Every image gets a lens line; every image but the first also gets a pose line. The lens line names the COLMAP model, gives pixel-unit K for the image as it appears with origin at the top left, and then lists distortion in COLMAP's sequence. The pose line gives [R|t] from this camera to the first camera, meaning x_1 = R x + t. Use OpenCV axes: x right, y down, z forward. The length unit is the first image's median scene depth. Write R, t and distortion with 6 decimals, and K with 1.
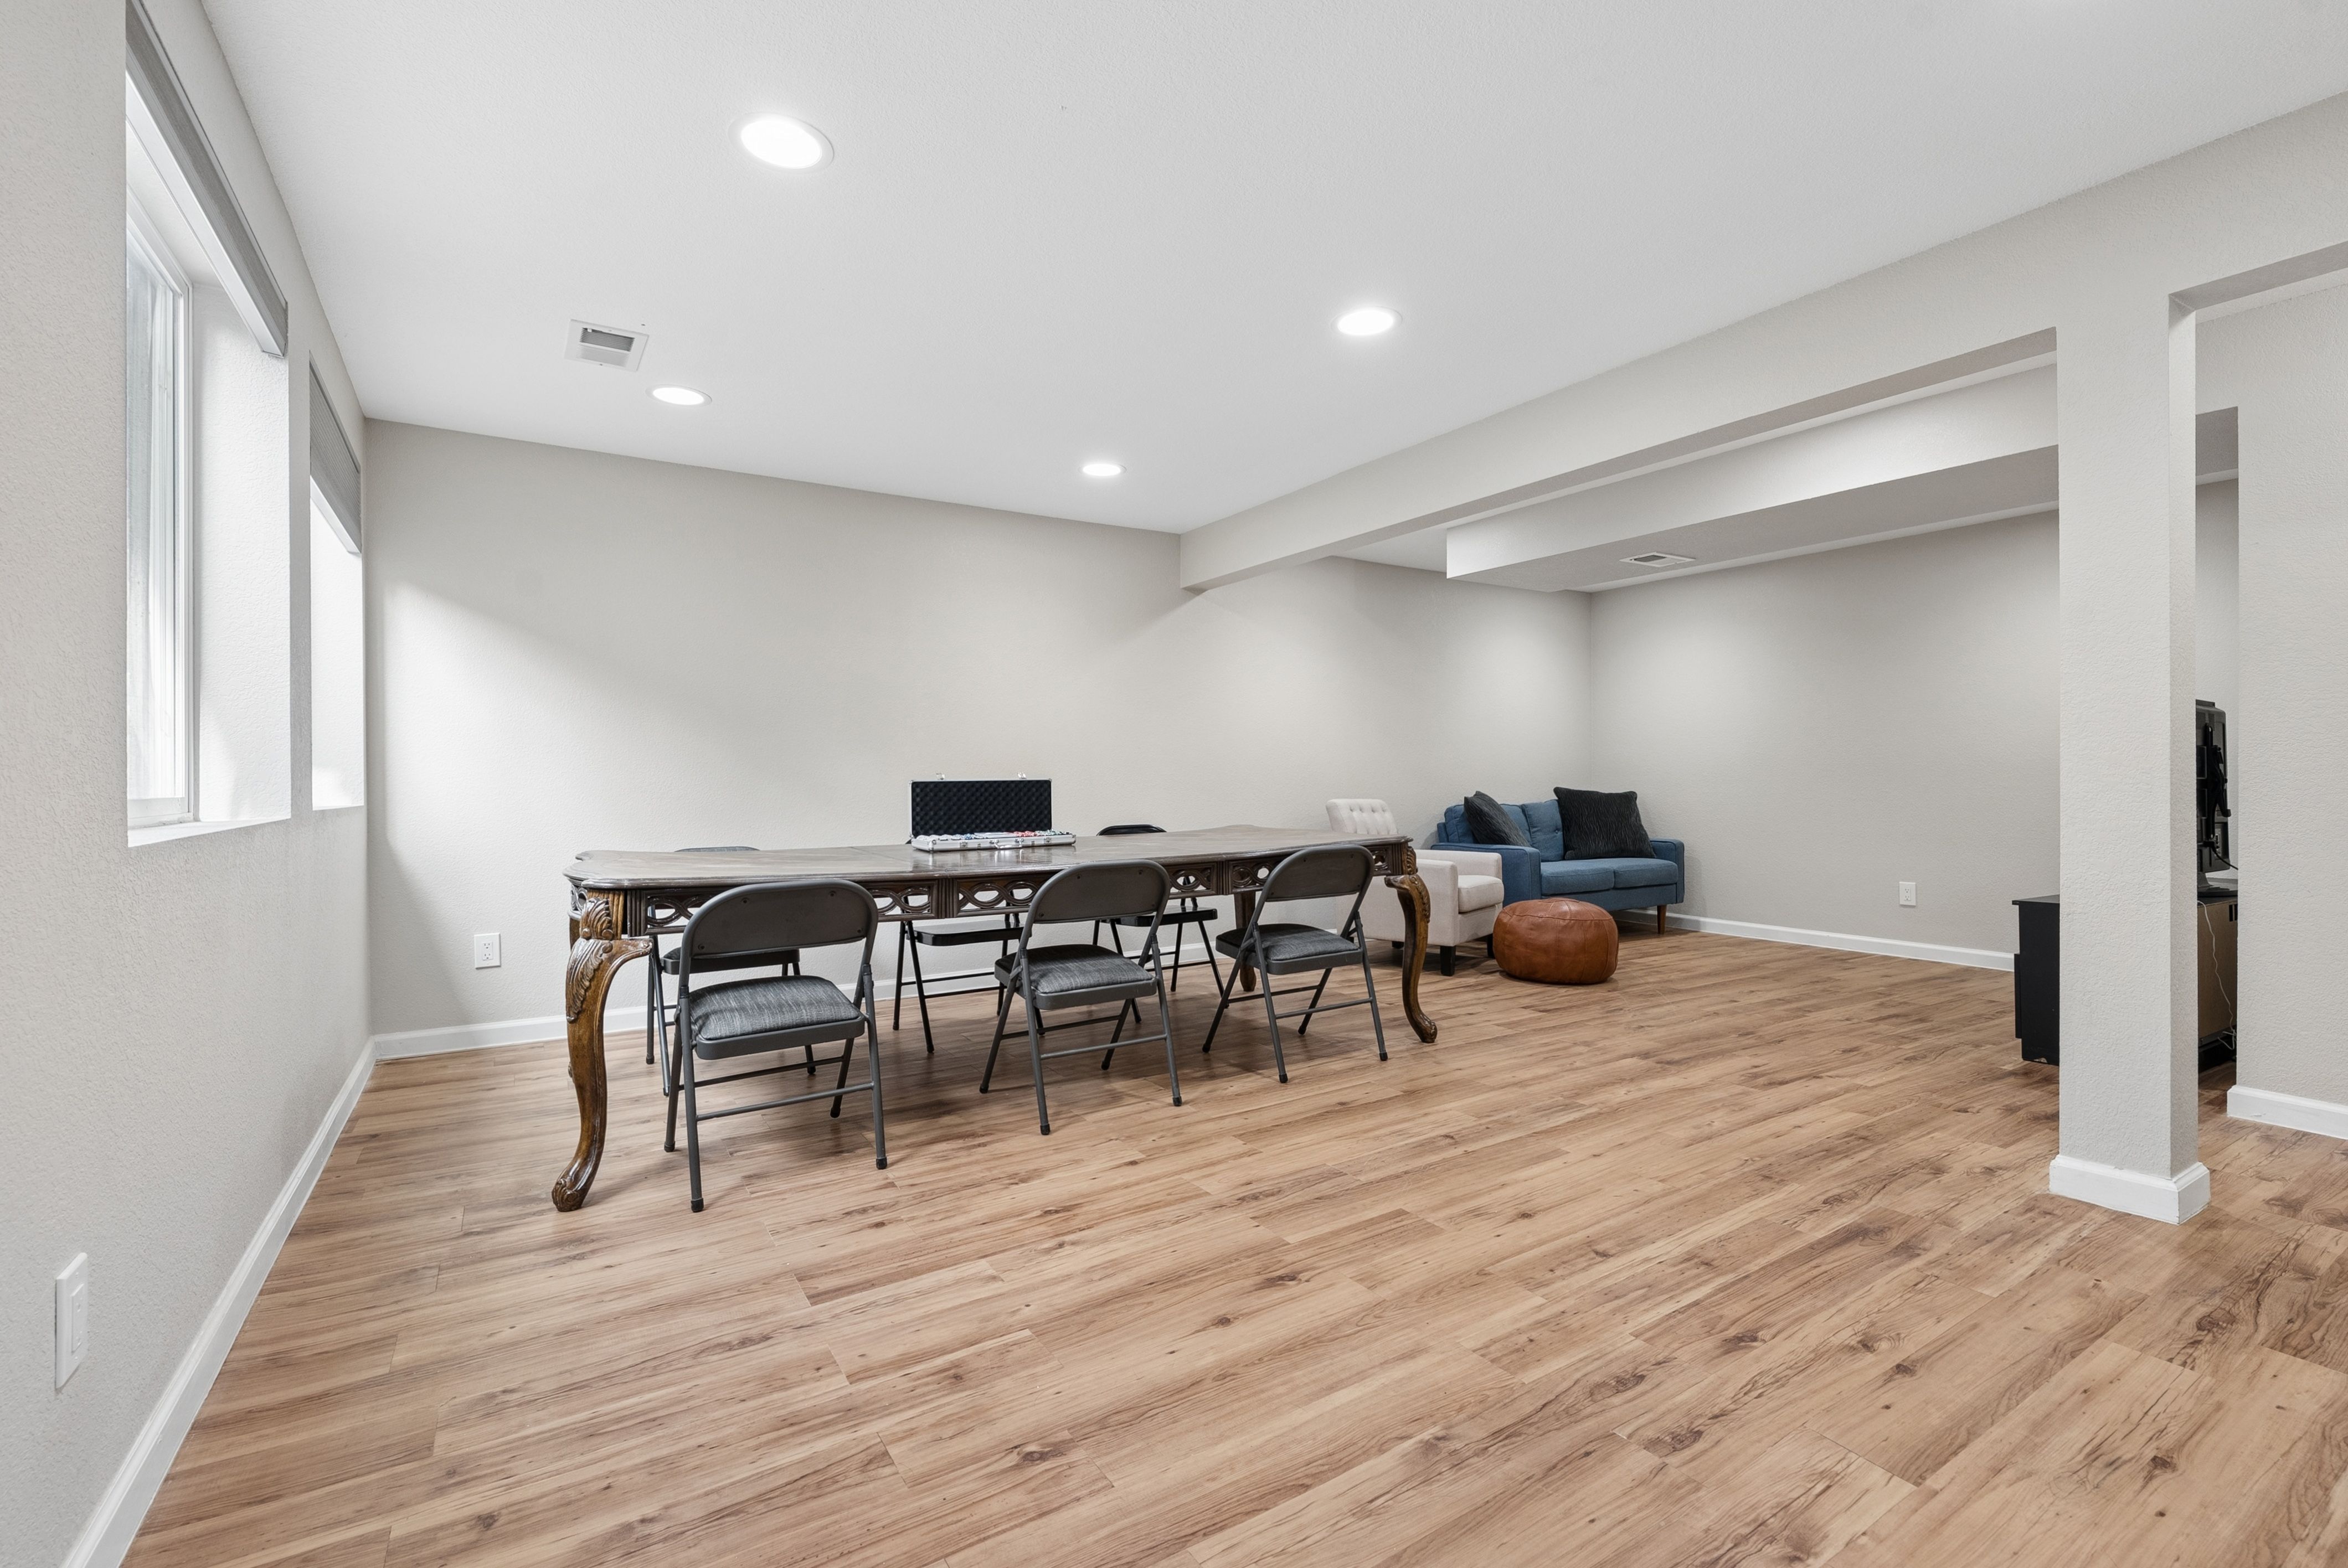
lens RADIAL K [[1046.9, 0, 1173.8], [0, 1046.9, 769.9], [0, 0, 1]] dist [0.031134, -0.000129]
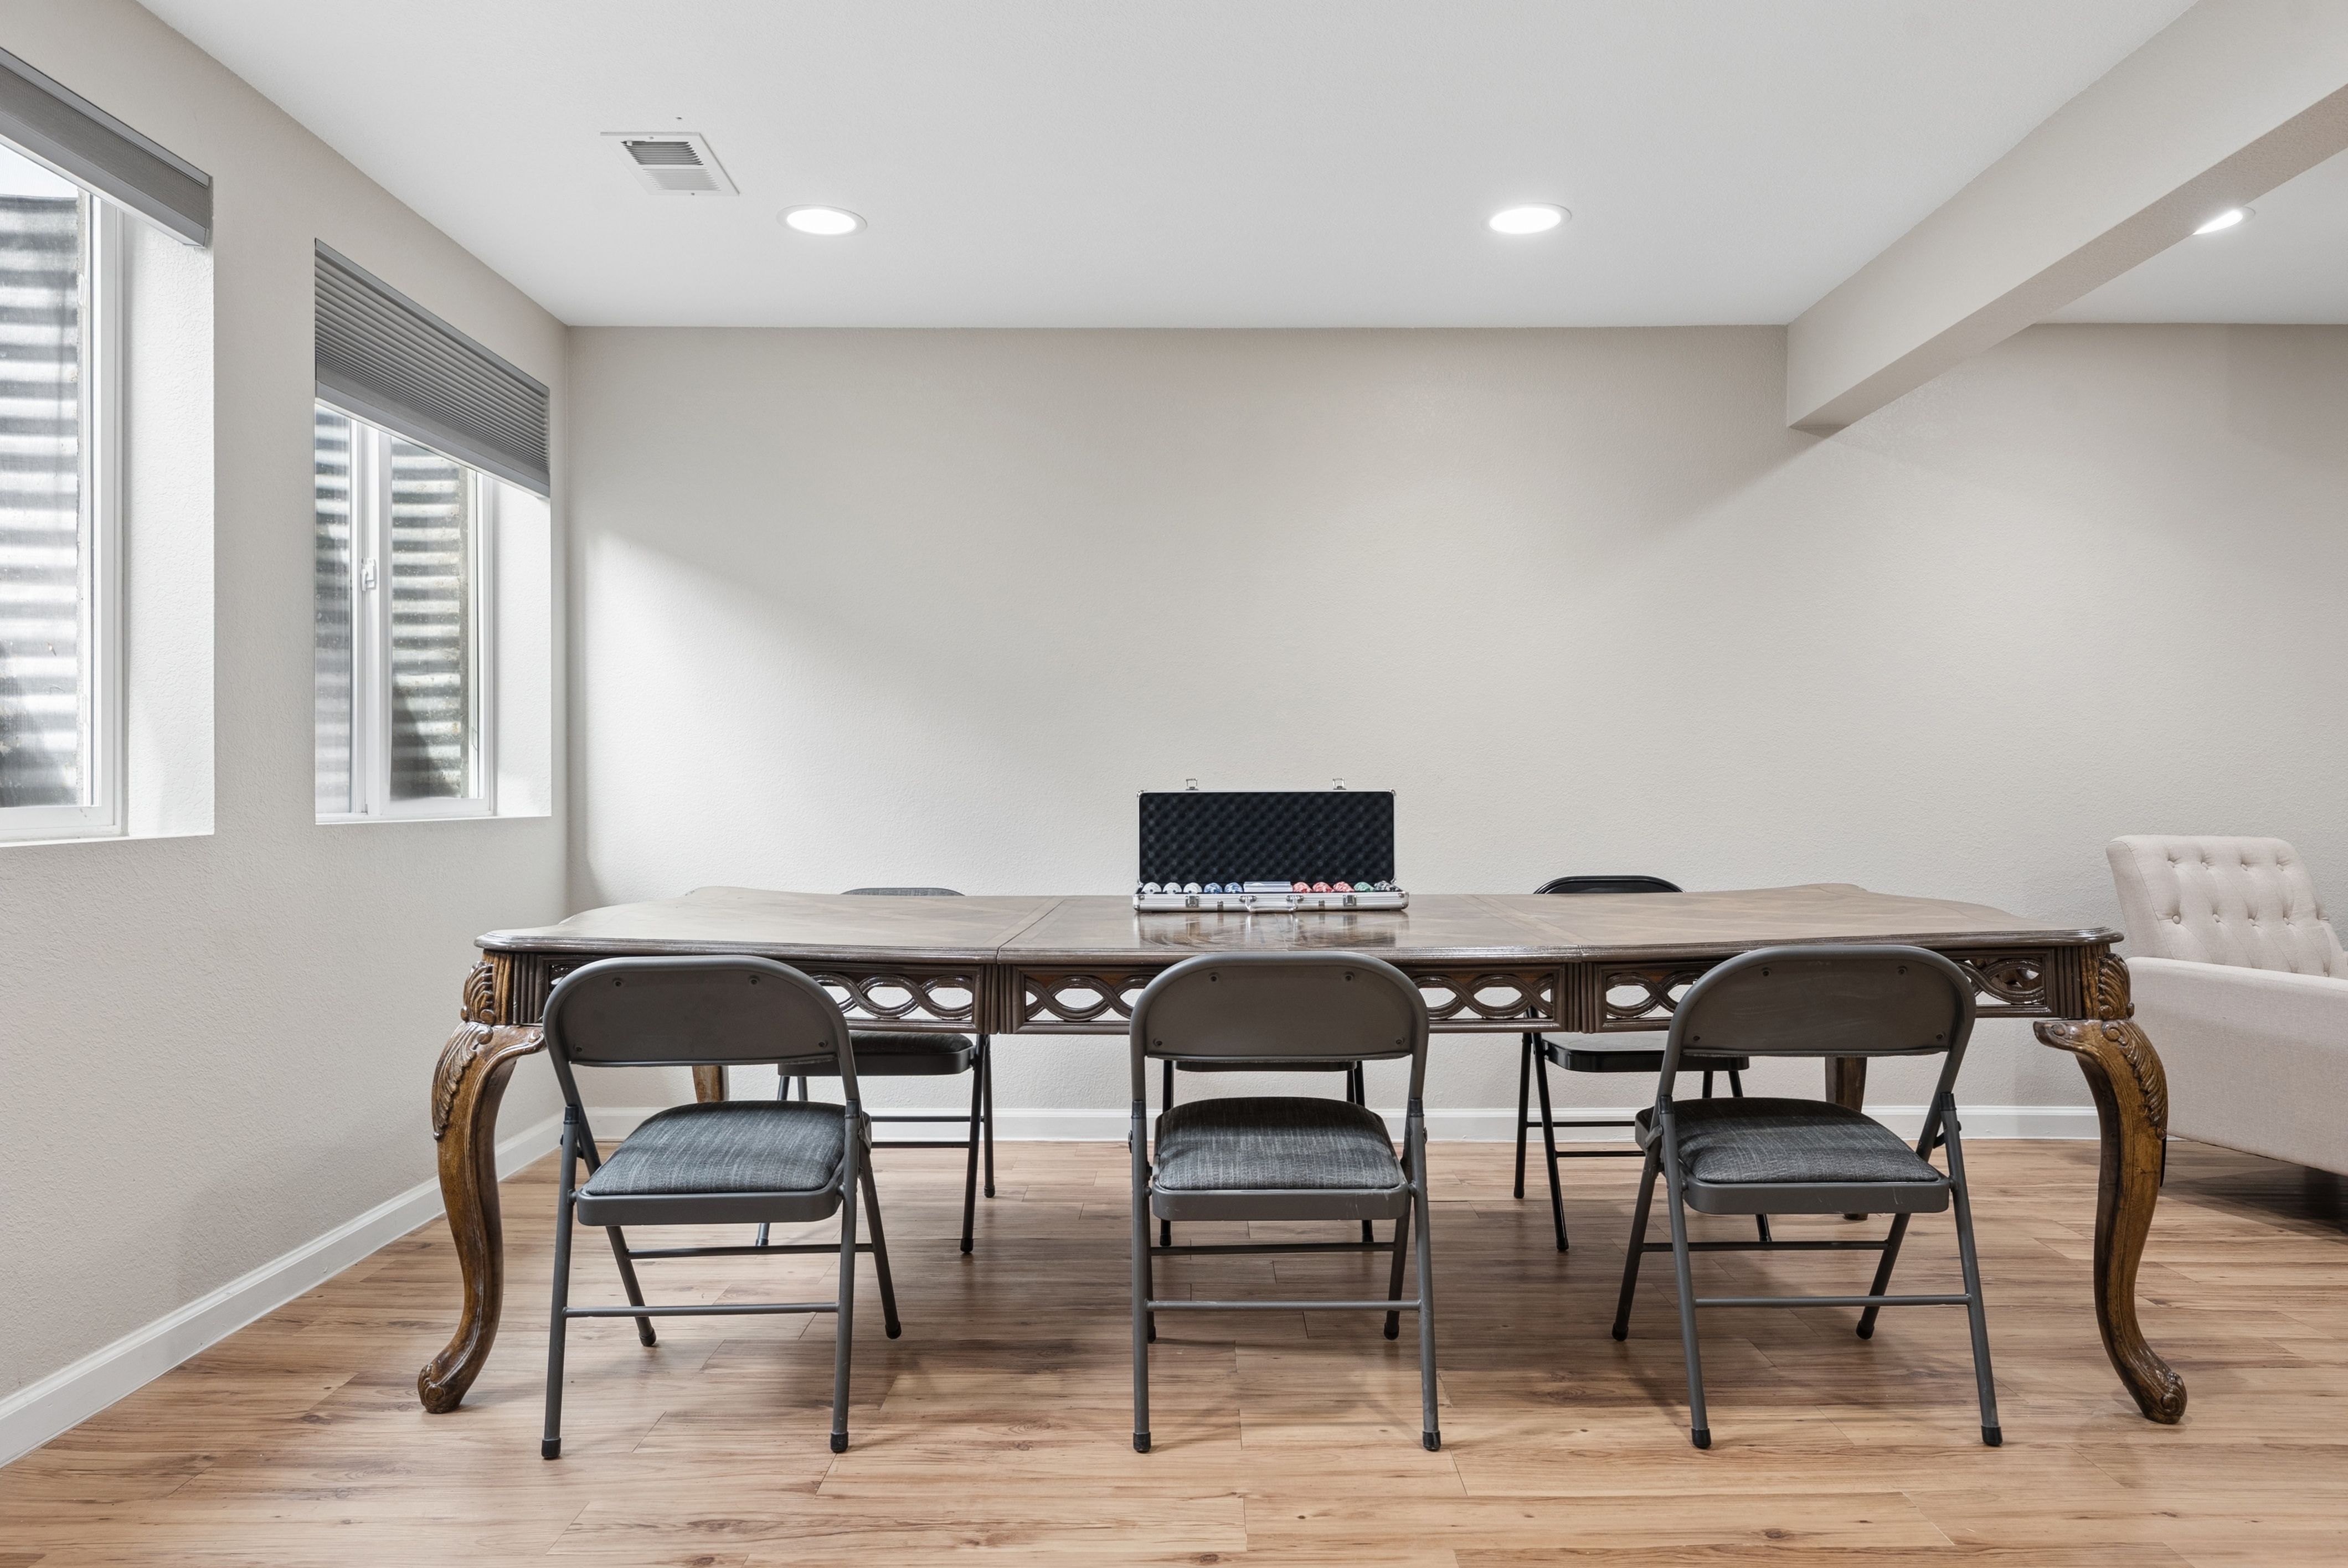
lens RADIAL K [[1615.3, 0, 1174.0], [0, 1615.3, 784.0], [0, 0, 1]] dist [0.019863, -0.004027]
pose [[0.844757, 0.000550, -0.535150, 0.262926], [-0.001446, 0.999998, -0.001256, 0.005173], [0.535148, 0.001835, 0.844756, 0.241856]]
